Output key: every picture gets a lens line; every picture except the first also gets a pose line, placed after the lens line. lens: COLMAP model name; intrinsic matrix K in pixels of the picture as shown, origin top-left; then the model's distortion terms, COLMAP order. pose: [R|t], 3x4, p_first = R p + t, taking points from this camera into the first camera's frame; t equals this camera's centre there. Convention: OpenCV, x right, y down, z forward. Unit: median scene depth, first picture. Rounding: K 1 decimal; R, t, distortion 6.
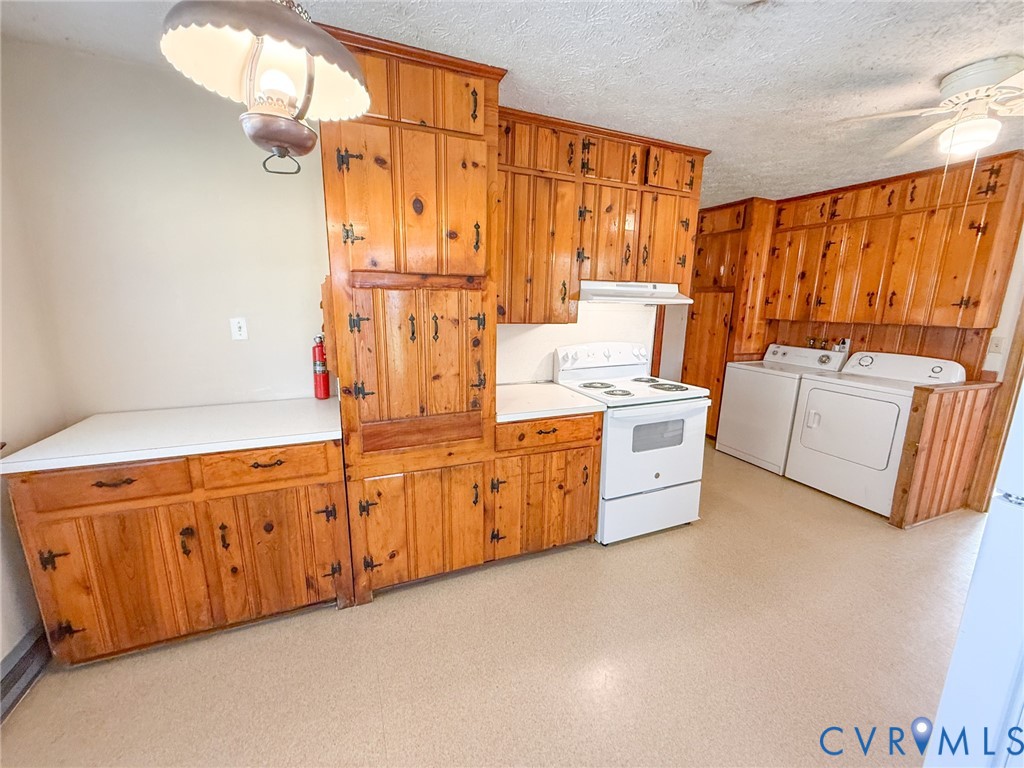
lens RADIAL K [[409.6, 0, 509.6], [0, 409.6, 383.7], [0, 0, 1]] dist [-0.000509, 0.000057]
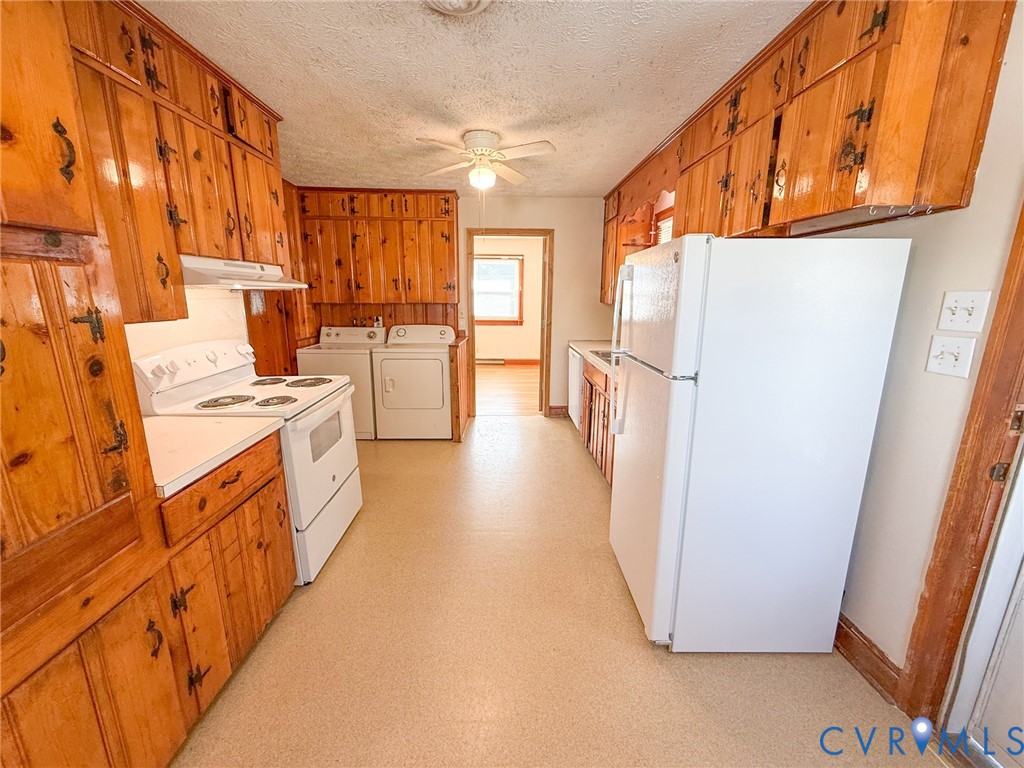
lens RADIAL K [[409.6, 0, 509.2], [0, 409.6, 384.1], [0, 0, 1]] dist [-0.000509, 0.000057]
pose [[0.366111, -0.216659, 0.904998, -0.267492], [0.183879, 0.970187, 0.157879, -0.049442], [-0.912223, 0.108609, 0.395036, 0.249375]]
